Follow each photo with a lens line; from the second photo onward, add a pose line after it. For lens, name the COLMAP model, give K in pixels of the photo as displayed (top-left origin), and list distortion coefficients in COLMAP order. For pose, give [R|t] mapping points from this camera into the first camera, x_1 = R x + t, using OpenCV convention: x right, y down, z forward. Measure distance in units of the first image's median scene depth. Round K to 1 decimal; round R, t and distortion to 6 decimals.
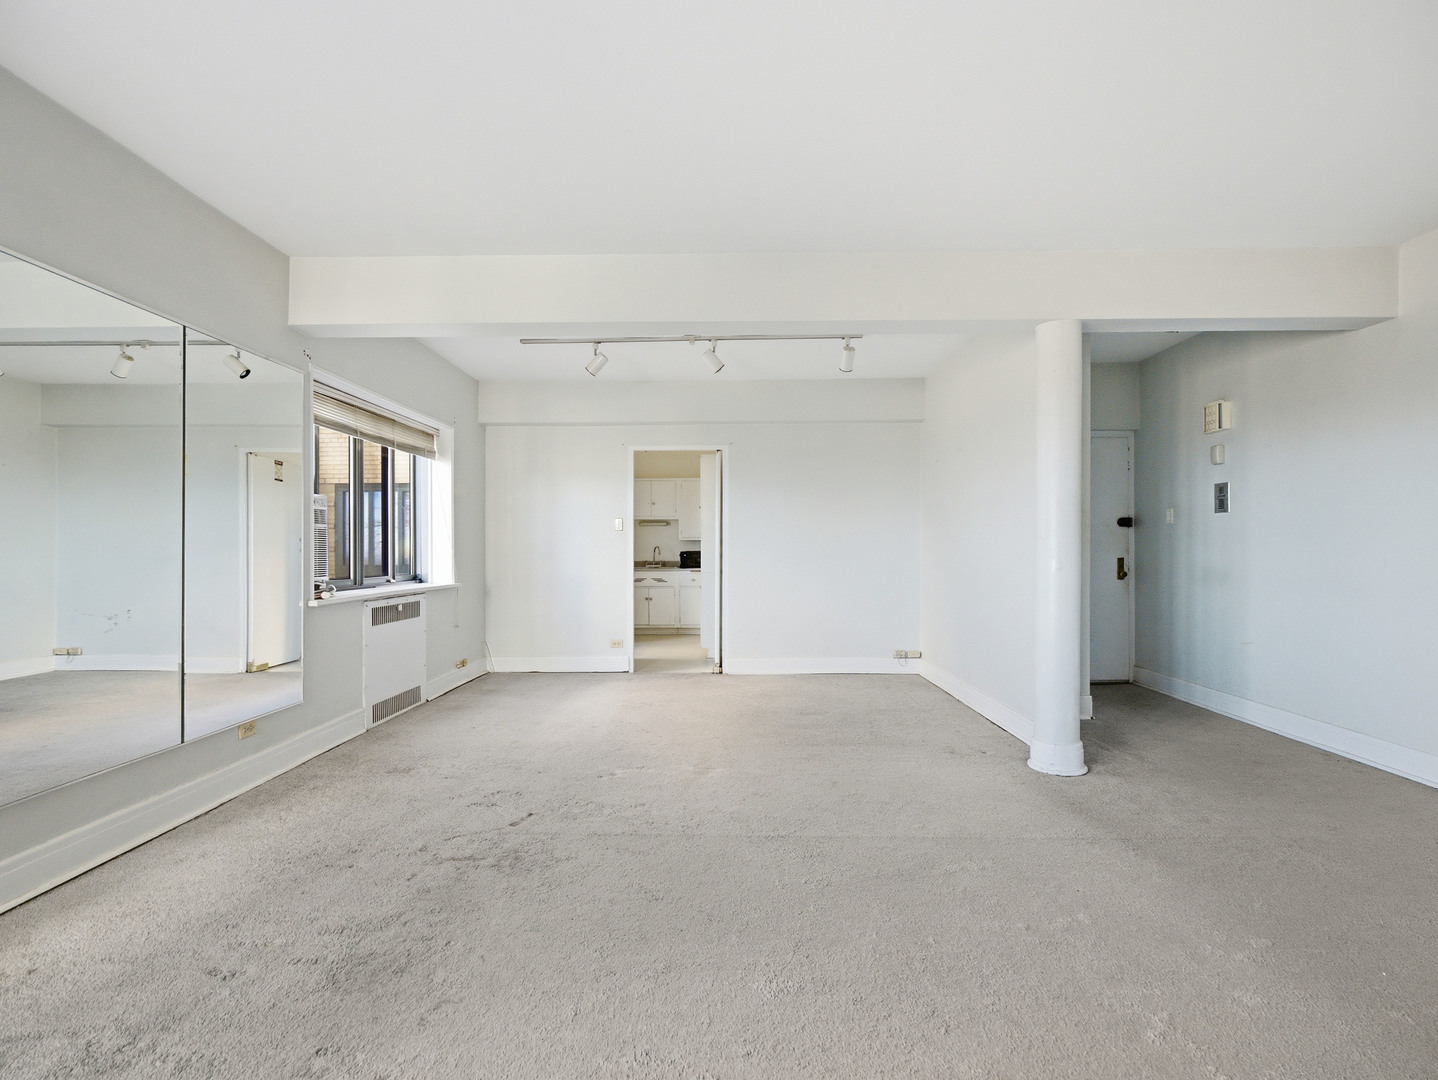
lens RADIAL K [[672.4, 0, 718.2], [0, 672.4, 552.5], [0, 0, 1]] dist [-0.003303, -0.001547]
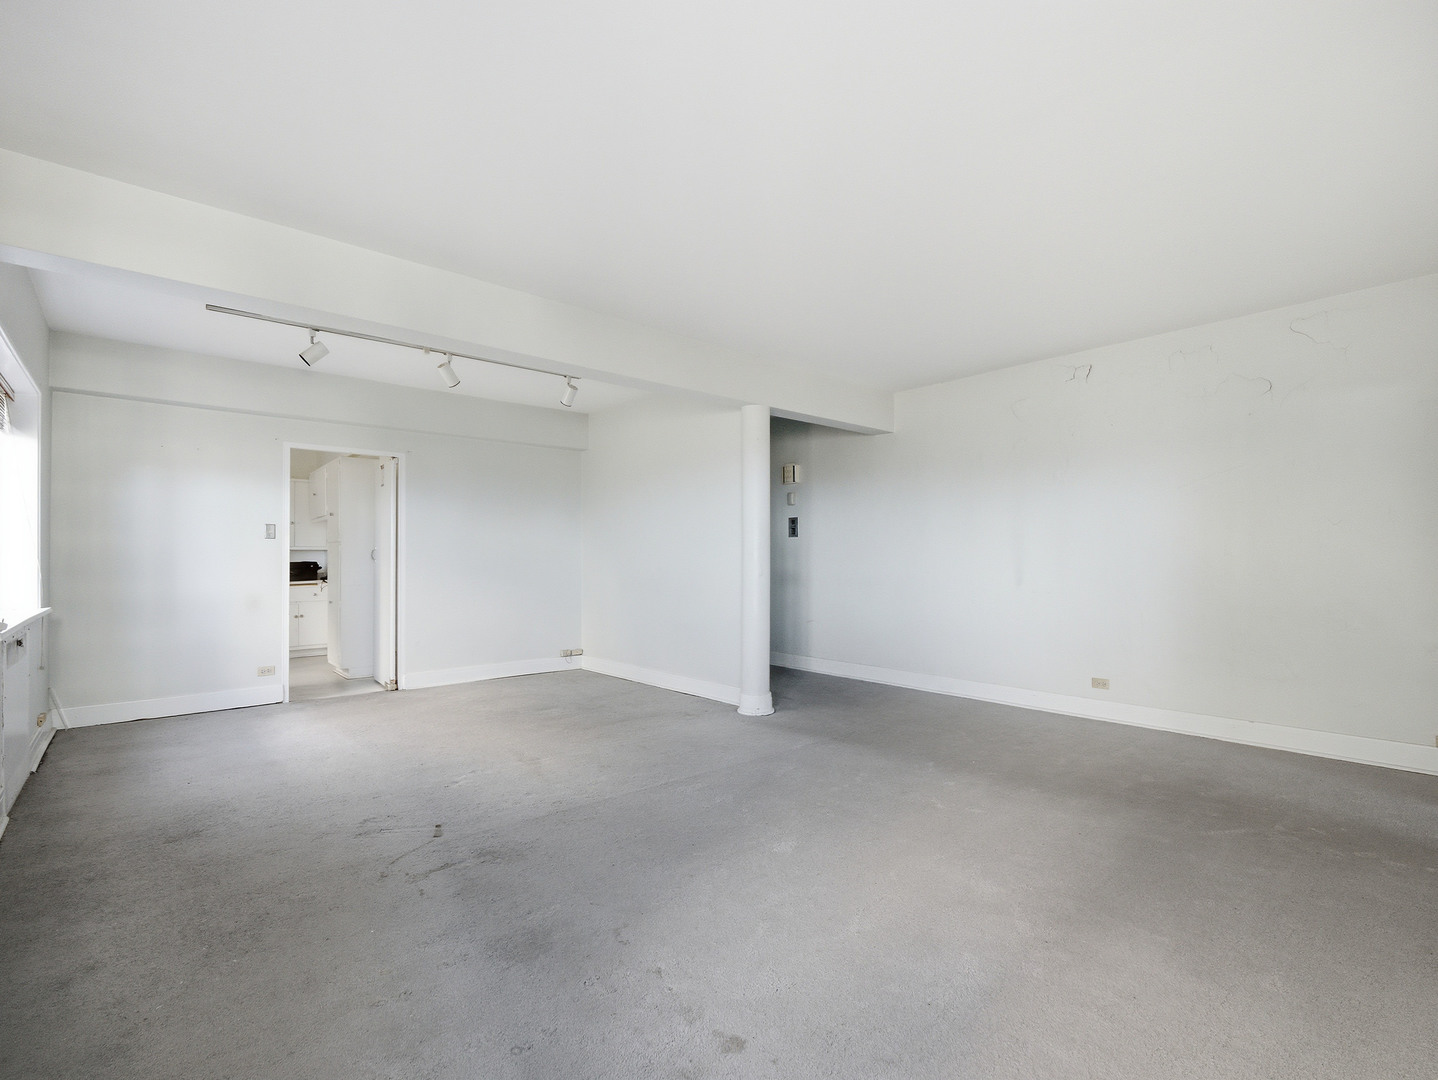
lens RADIAL K [[672.4, 0, 708.9], [0, 672.4, 549.6], [0, 0, 1]] dist [-0.003303, -0.001547]
pose [[0.746890, 0.011965, 0.664840, -0.401567], [0.002223, 0.999788, -0.020490, 0.000272], [-0.664944, 0.016782, 0.746705, -0.013899]]
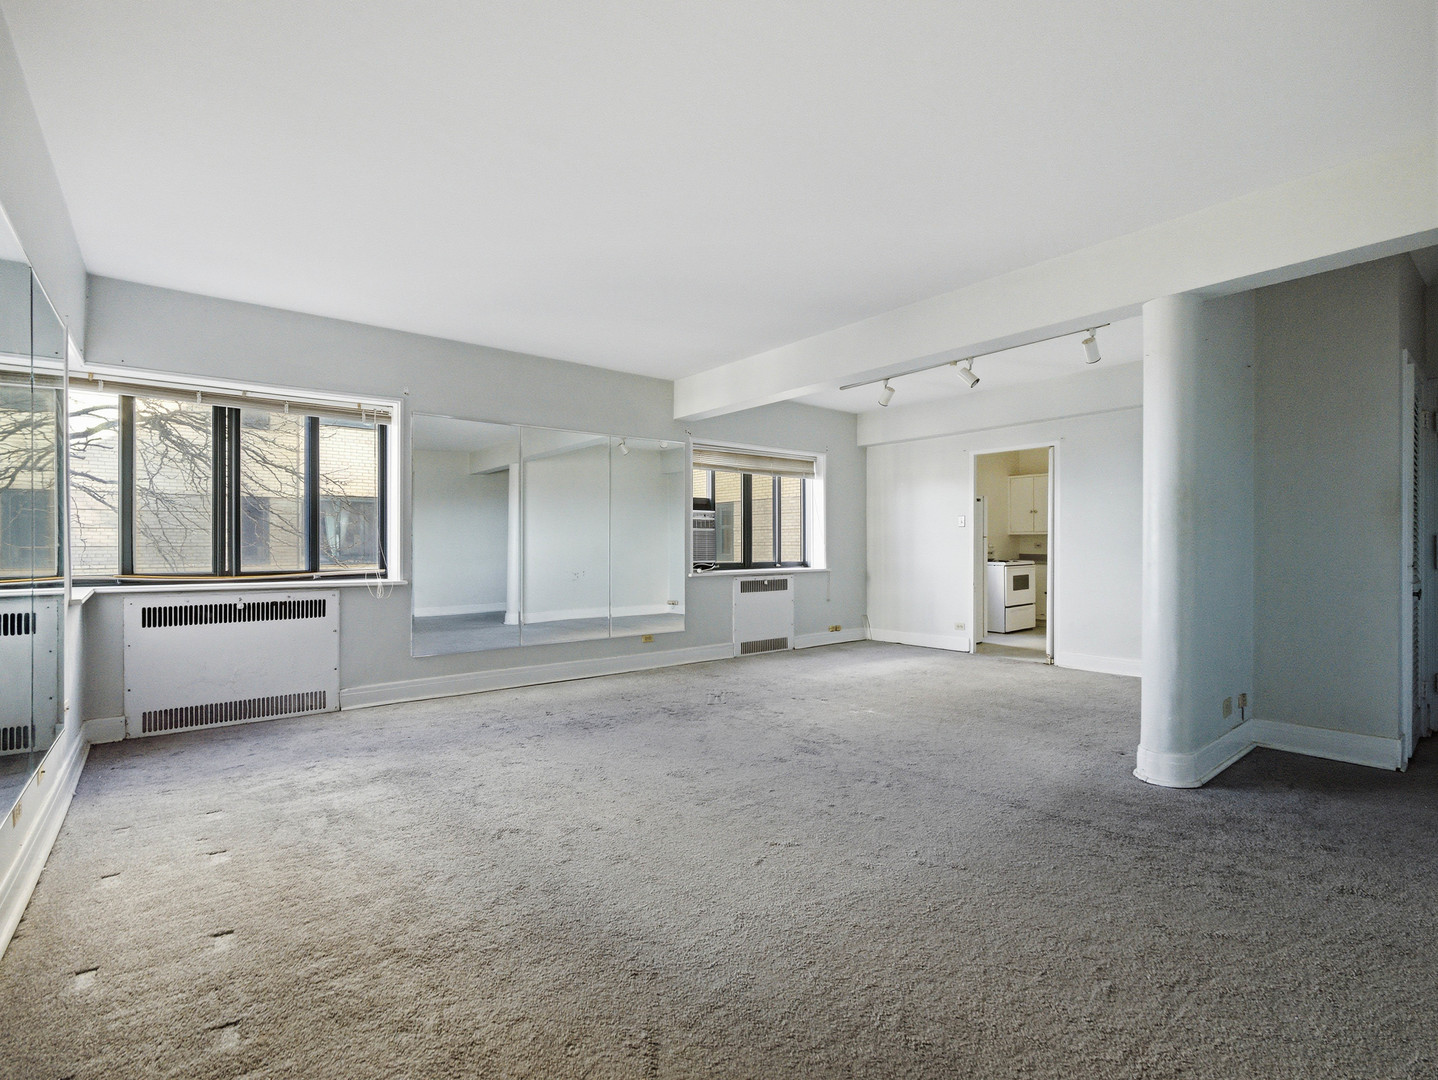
lens RADIAL K [[672.4, 0, 722.9], [0, 672.4, 544.6], [0, 0, 1]] dist [-0.003303, -0.001547]
pose [[0.644838, 0.000089, -0.764319, 0.615369], [-0.001637, 0.999998, -0.001264, -0.000510], [0.764318, 0.002066, 0.644837, -0.048881]]
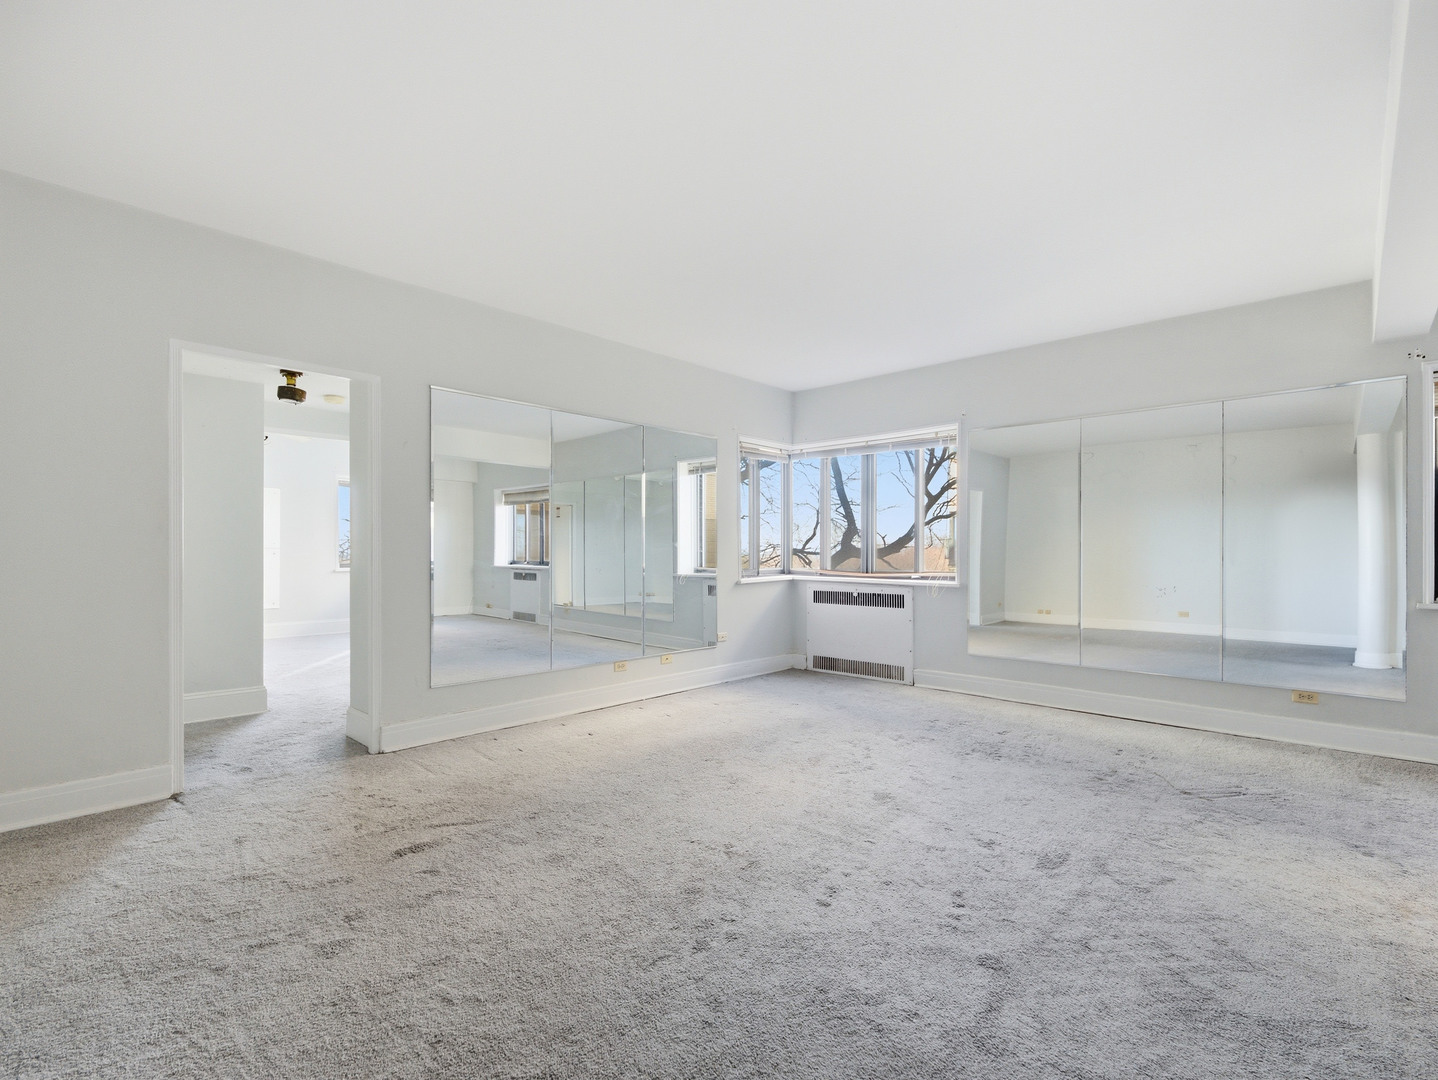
lens RADIAL K [[672.4, 0, 712.5], [0, 672.4, 541.5], [0, 0, 1]] dist [-0.003303, -0.001547]
pose [[-0.673200, -0.013949, -0.739329, 0.644313], [-0.006237, 0.999894, -0.013185, 0.000493], [0.739435, -0.004265, -0.673215, 0.701499]]
